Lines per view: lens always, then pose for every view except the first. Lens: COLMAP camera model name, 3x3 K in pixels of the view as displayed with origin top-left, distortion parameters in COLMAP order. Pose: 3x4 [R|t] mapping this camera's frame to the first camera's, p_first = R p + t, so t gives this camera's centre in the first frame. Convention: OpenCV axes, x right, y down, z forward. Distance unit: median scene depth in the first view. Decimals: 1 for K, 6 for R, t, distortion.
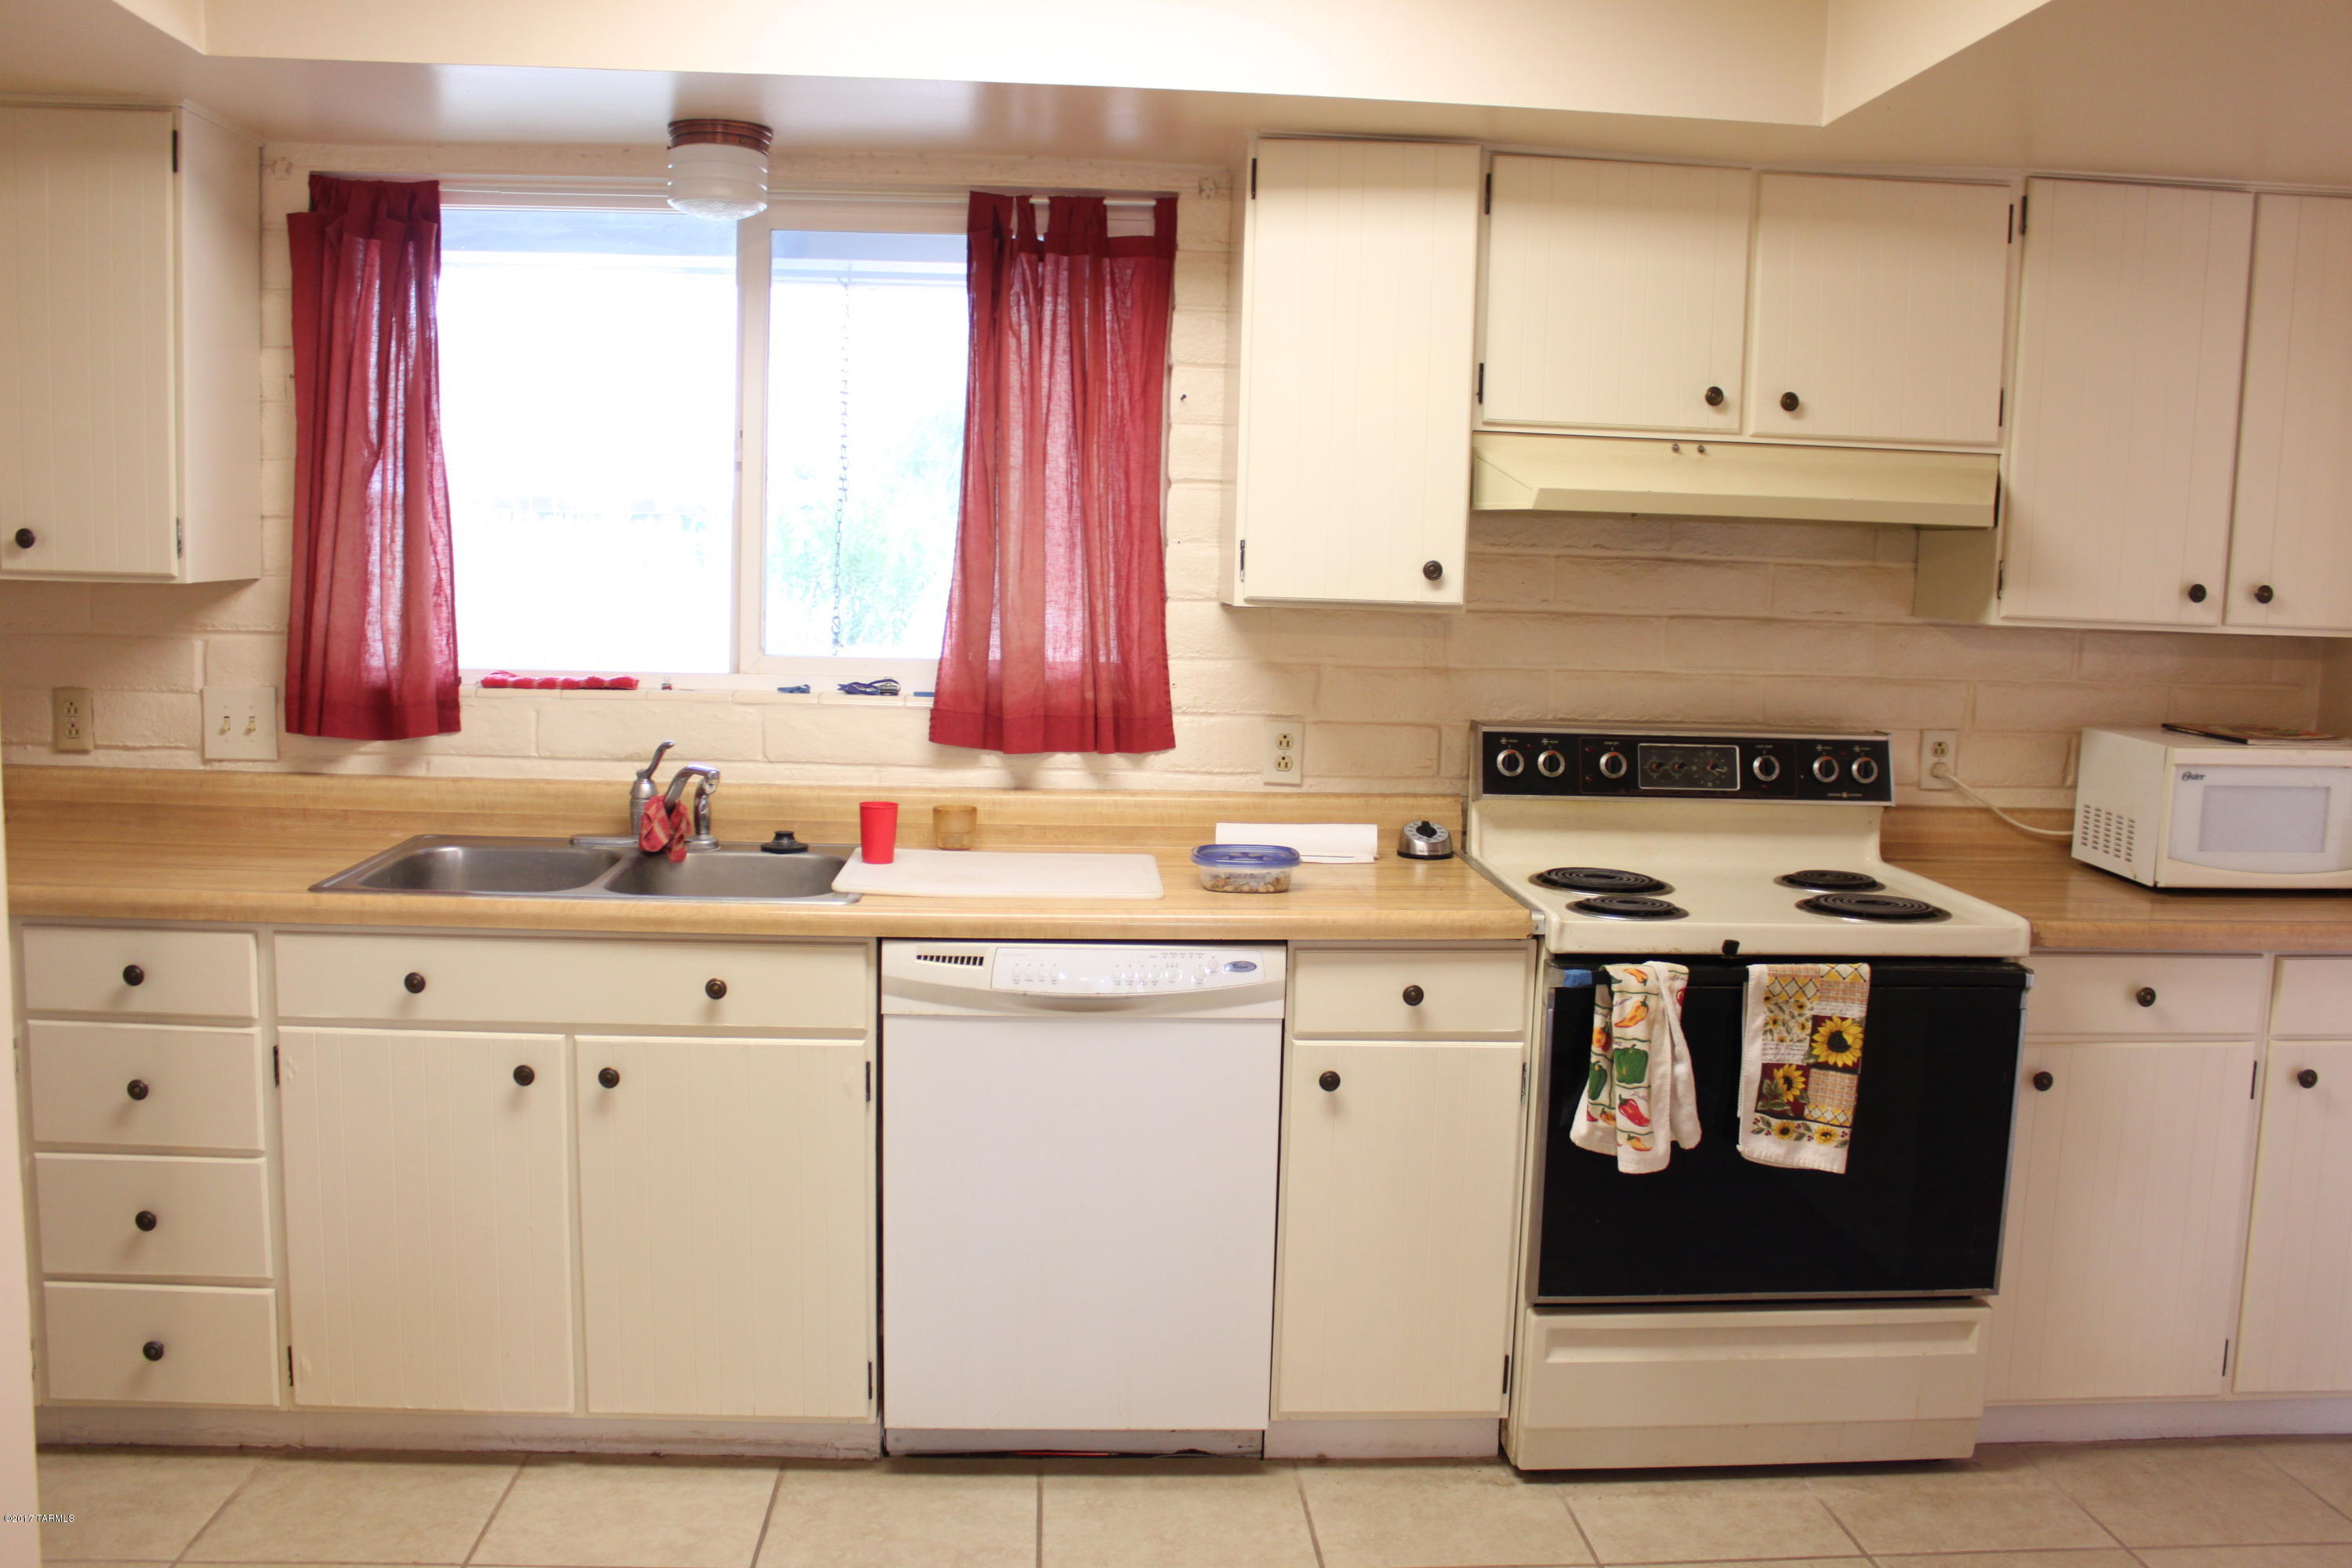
lens RADIAL K [[1935.5, 0, 1176.0], [0, 1935.5, 784.0], [0, 0, 1]] dist [-0.115073, 0.005267]
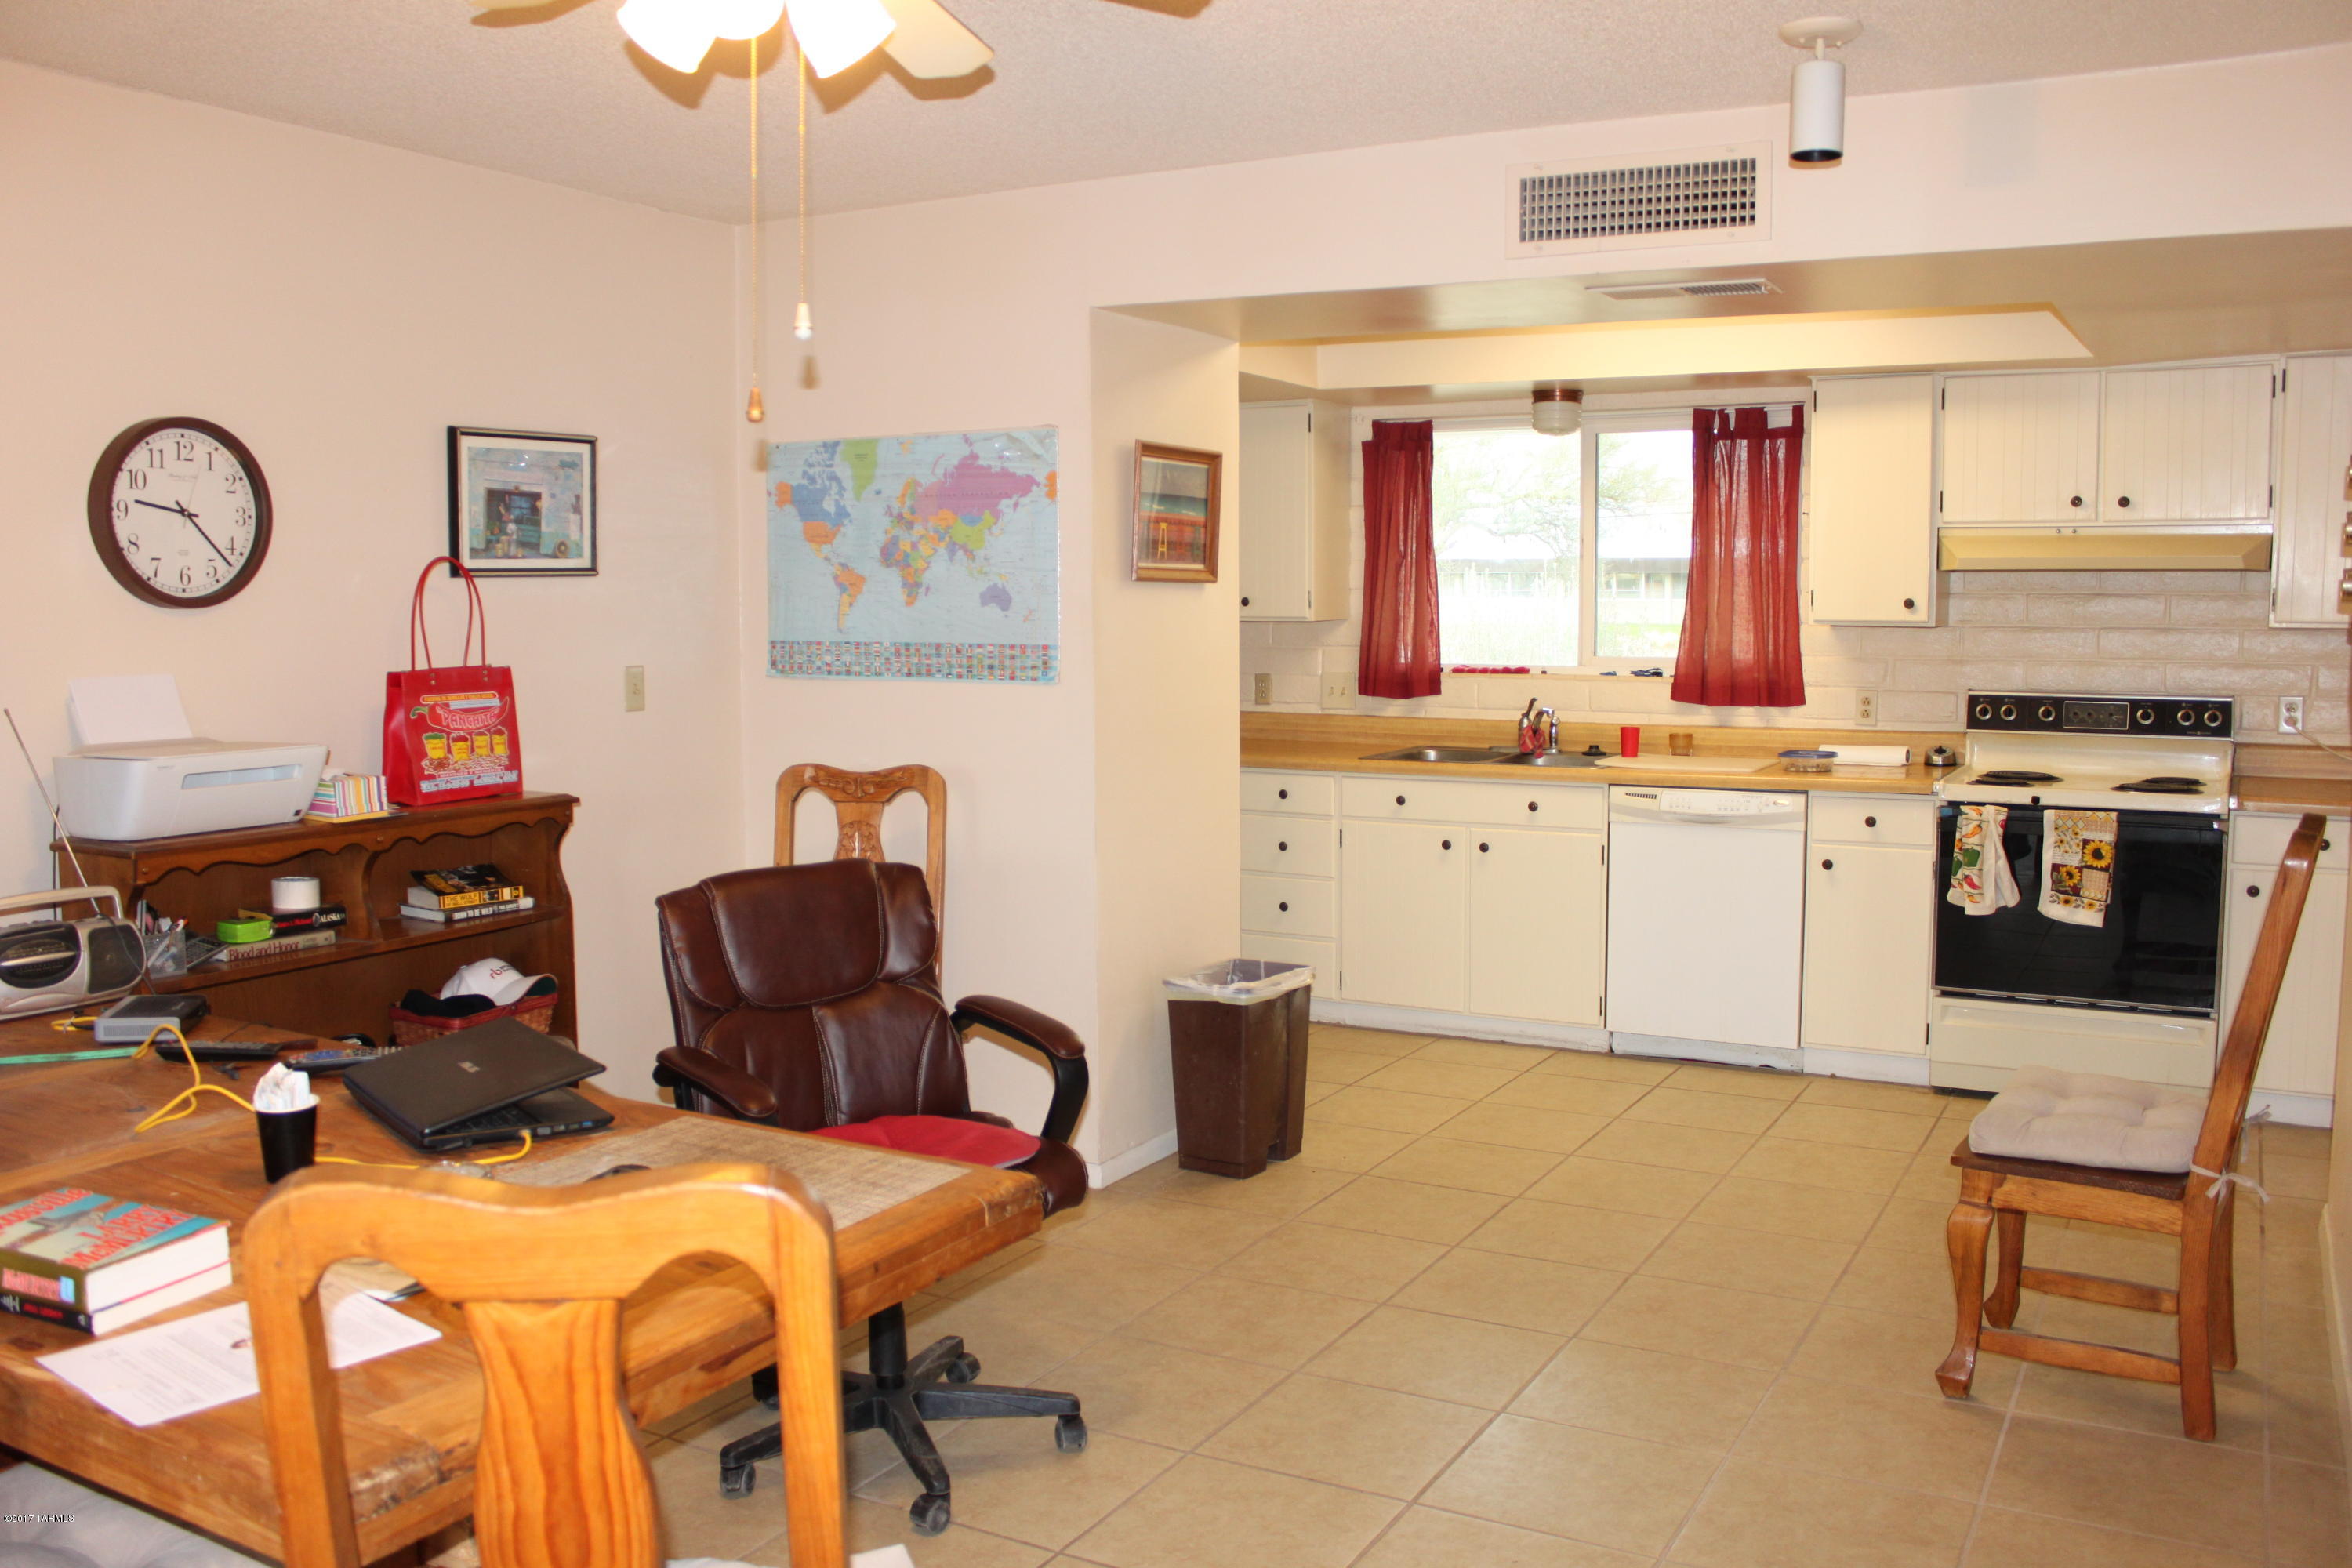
lens RADIAL K [[1935.5, 0, 1176.0], [0, 1935.5, 784.0], [0, 0, 1]] dist [-0.115073, 0.005267]
pose [[0.837876, 0.022072, -0.545415, 0.513250], [-0.037484, 0.999150, -0.017149, 0.115020], [0.544572, 0.034813, 0.837991, -0.869893]]
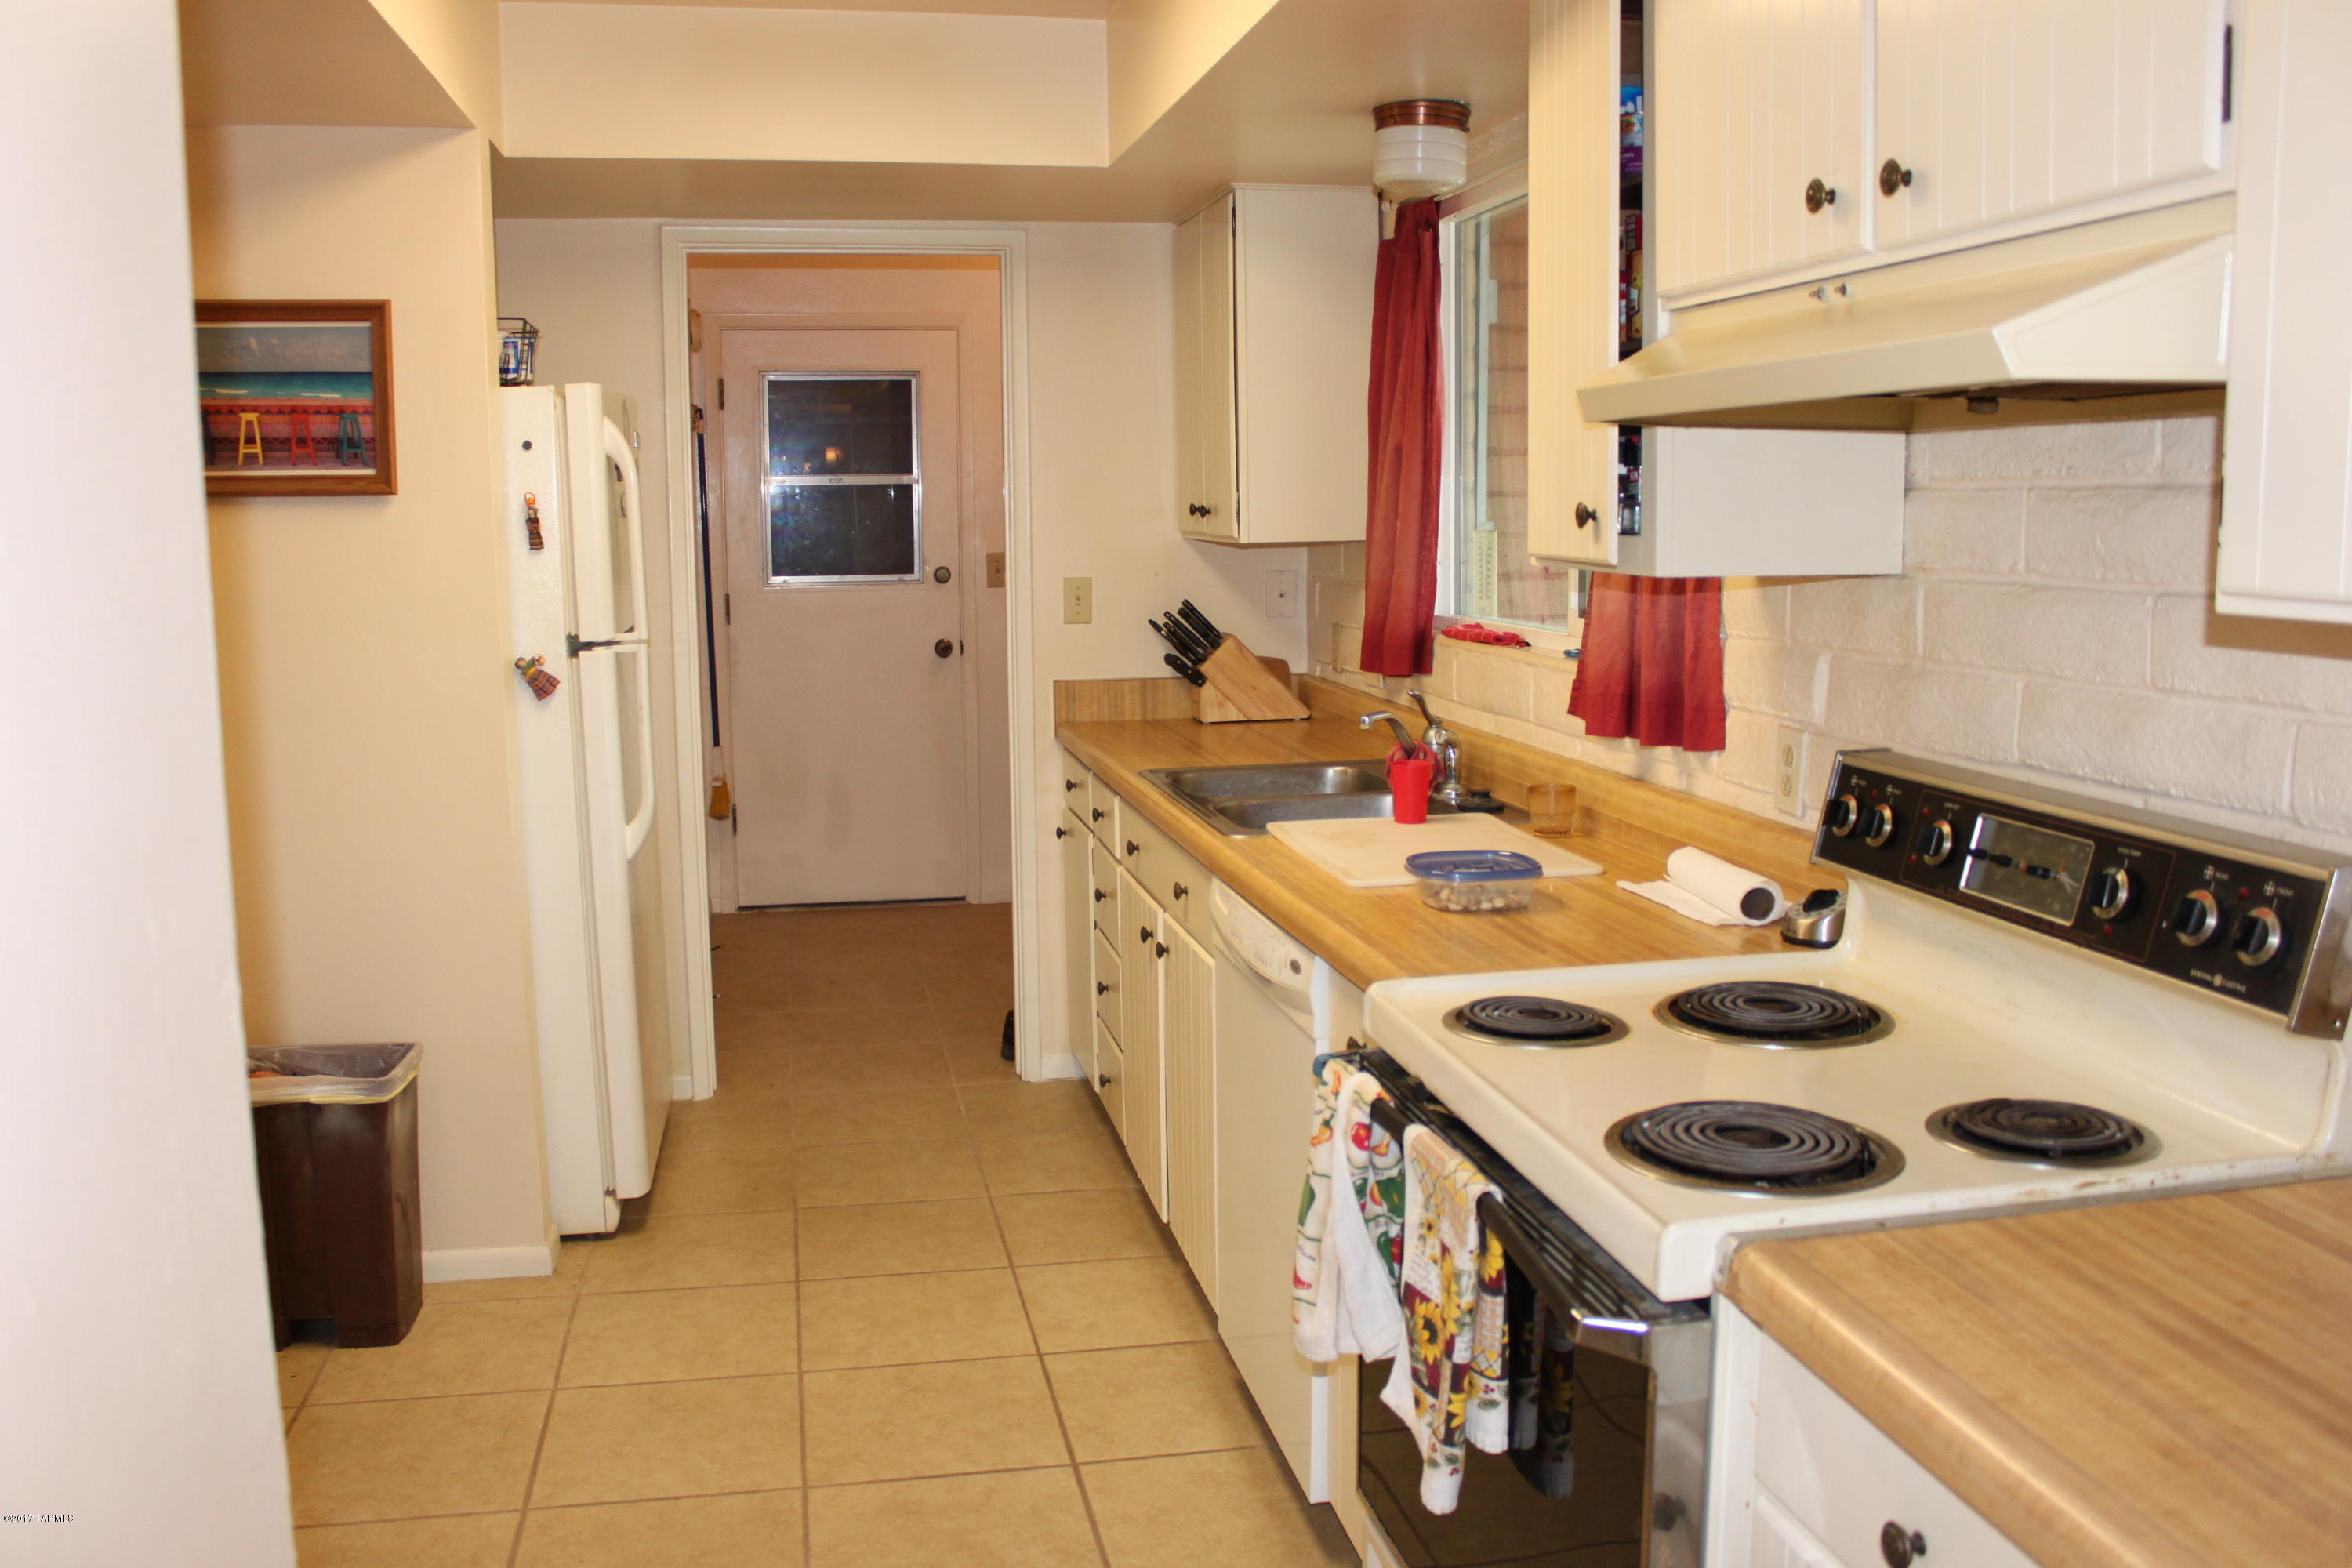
lens RADIAL K [[1935.5, 0, 1176.0], [0, 1935.5, 784.0], [0, 0, 1]] dist [-0.115073, 0.005267]
pose [[0.140972, 0.111411, -0.983725, 0.780808], [-0.104840, 0.989741, 0.097068, -0.060772], [0.984447, 0.089450, 0.151206, 0.704001]]
